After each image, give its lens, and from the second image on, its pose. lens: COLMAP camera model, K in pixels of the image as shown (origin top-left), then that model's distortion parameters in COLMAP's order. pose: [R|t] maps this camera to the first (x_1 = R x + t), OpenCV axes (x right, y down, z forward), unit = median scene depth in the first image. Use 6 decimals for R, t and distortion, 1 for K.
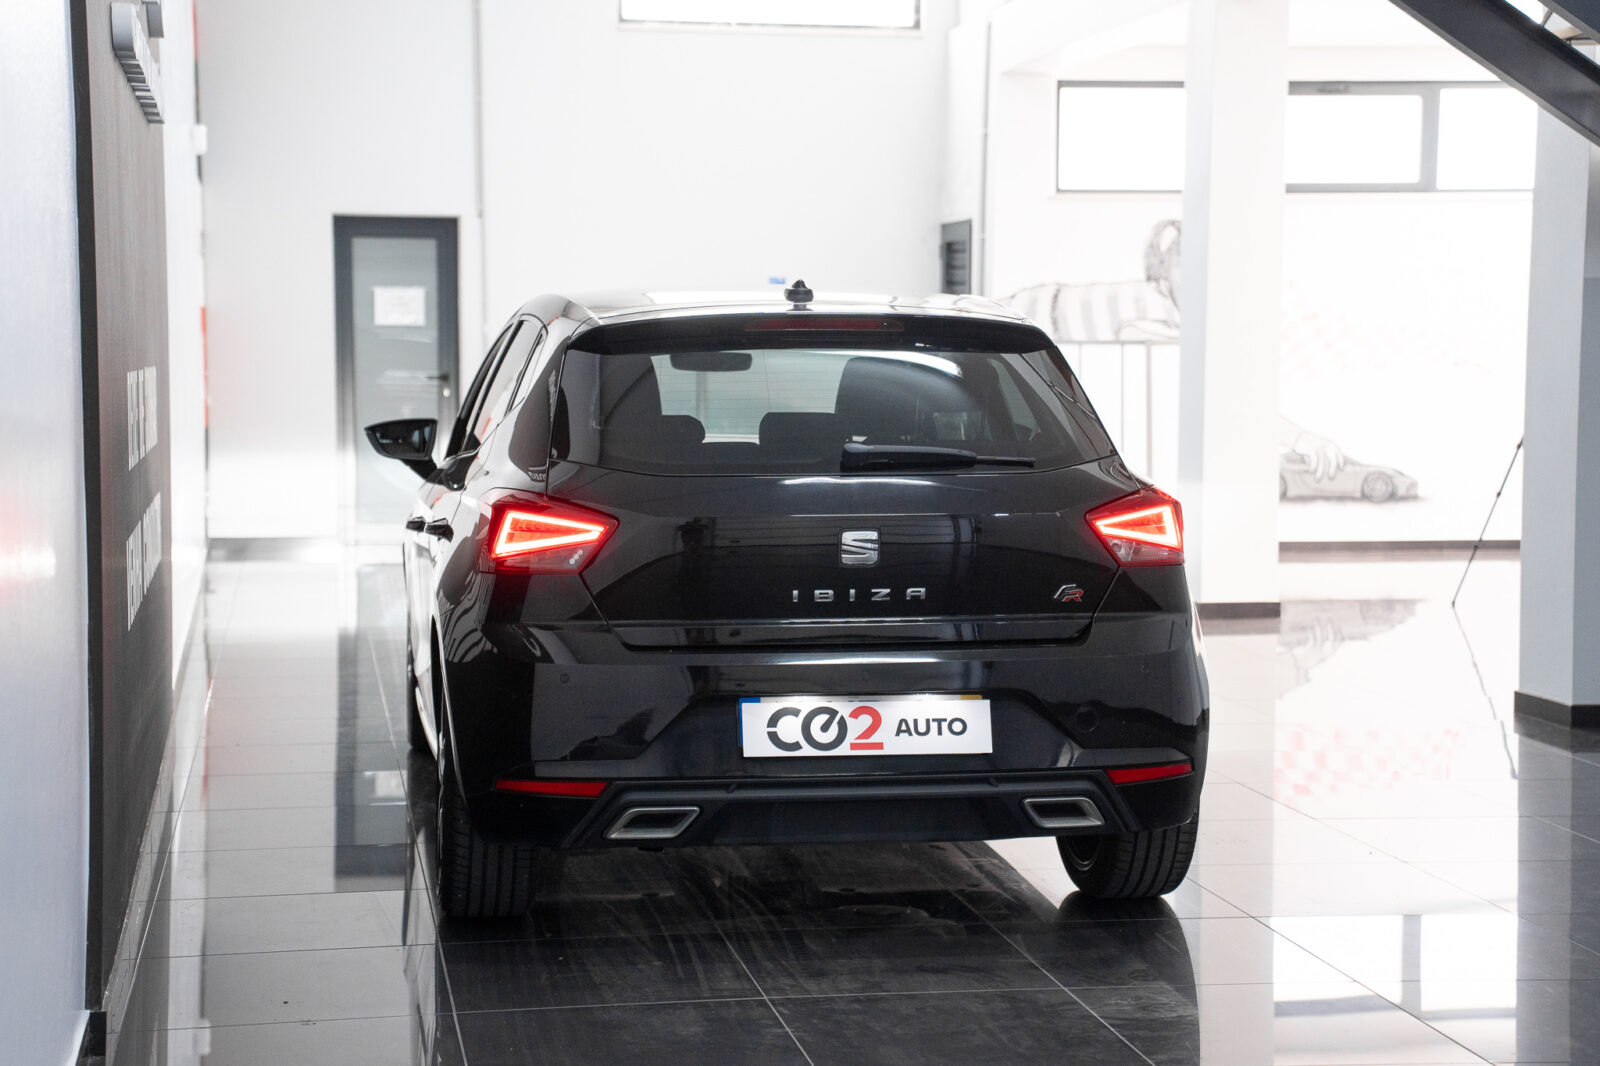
lens RADIAL K [[2781.9, 0, 800.0], [0, 2781.9, 533.0], [0, 0, 1]] dist [0.318474, -0.043758]
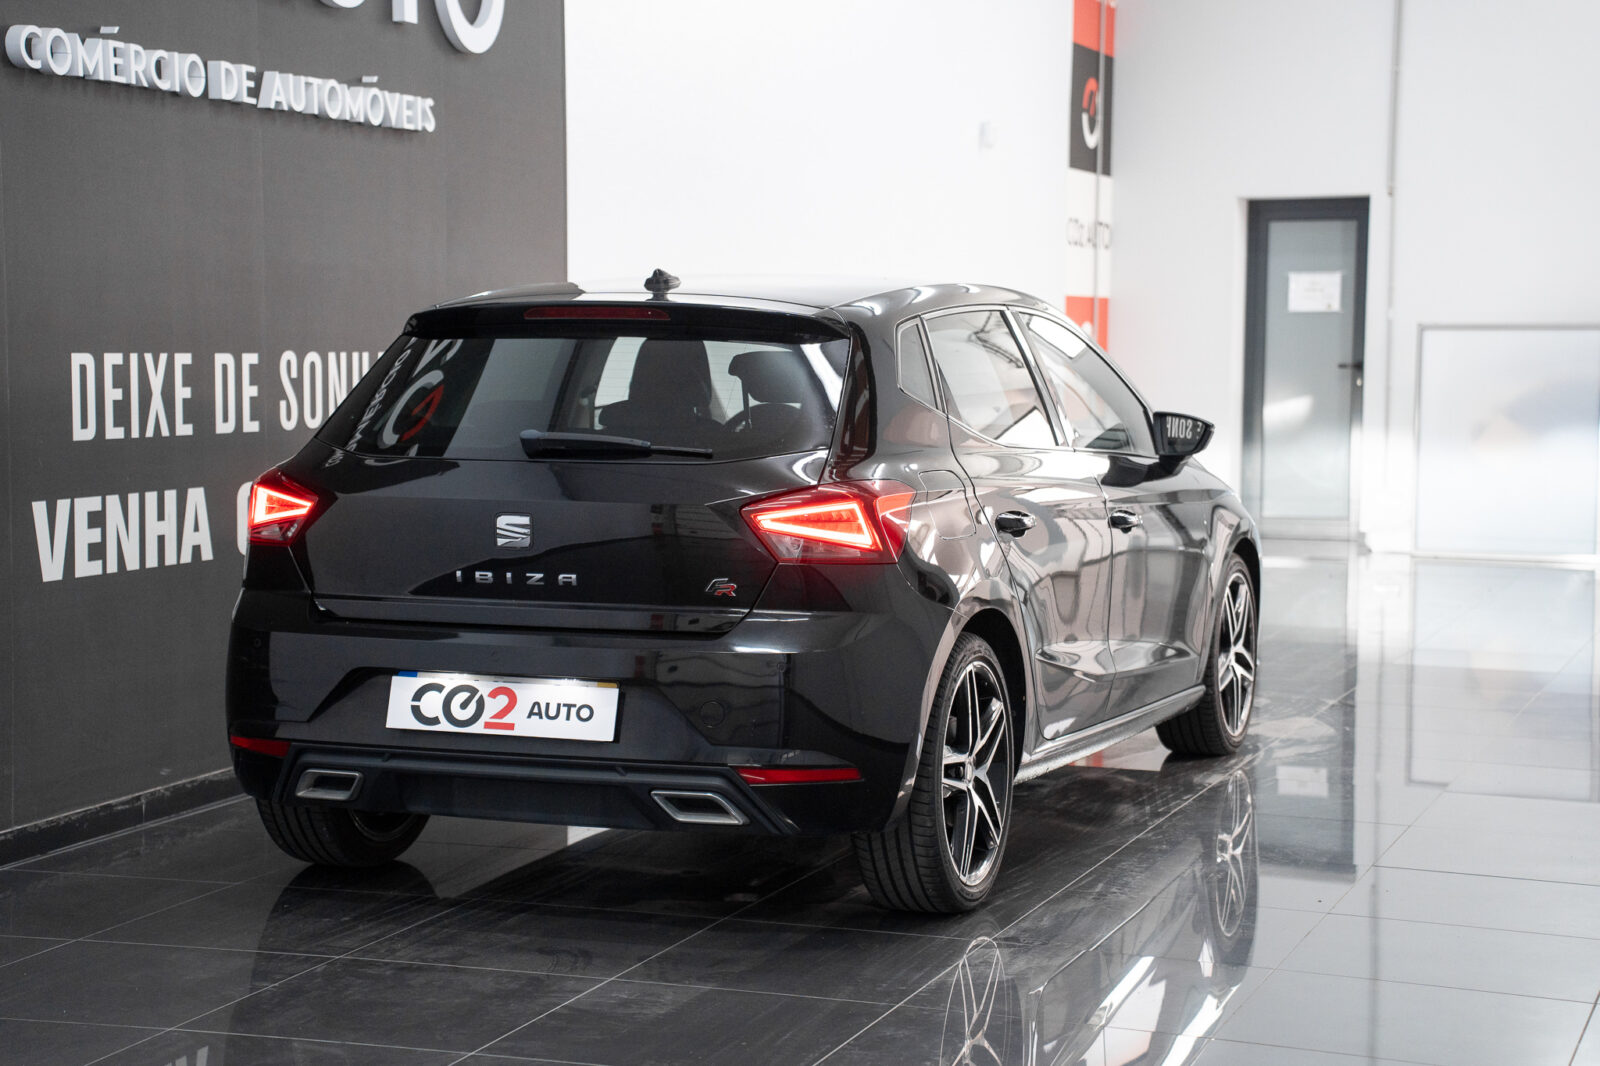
lens RADIAL K [[2874.4, 0, 800.0], [0, 2874.4, 533.0], [0, 0, 1]] dist [0.426748, 0.164334]
pose [[0.862772, 0.039496, -0.504048, 0.640726], [-0.038444, 0.999183, 0.012489, -0.011509], [0.504130, 0.008603, 0.863585, 0.136600]]
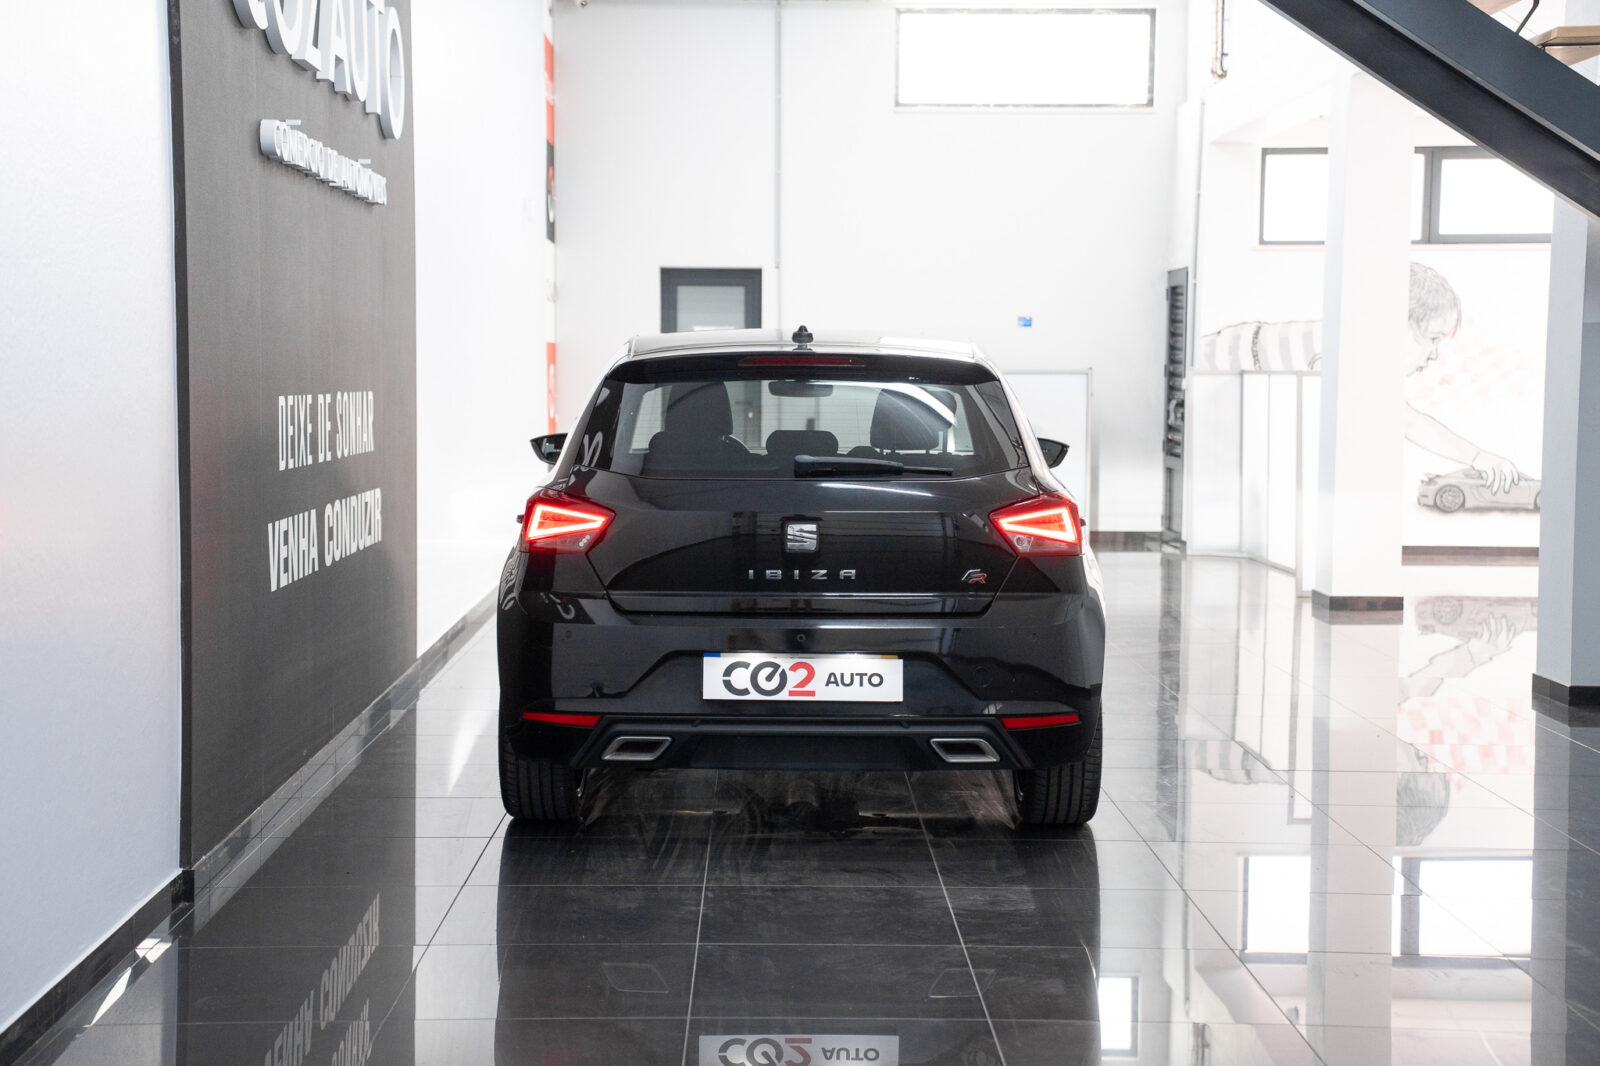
lens RADIAL K [[2401.3, 0, 800.0], [0, 2401.3, 533.0], [0, 0, 1]] dist [0.209599, -0.013863]
pose [[0.986427, 0.016016, -0.163418, 0.197847], [-0.016037, 0.999871, 0.001189, 0.002024], [0.163416, 0.001448, 0.986556, -0.080334]]
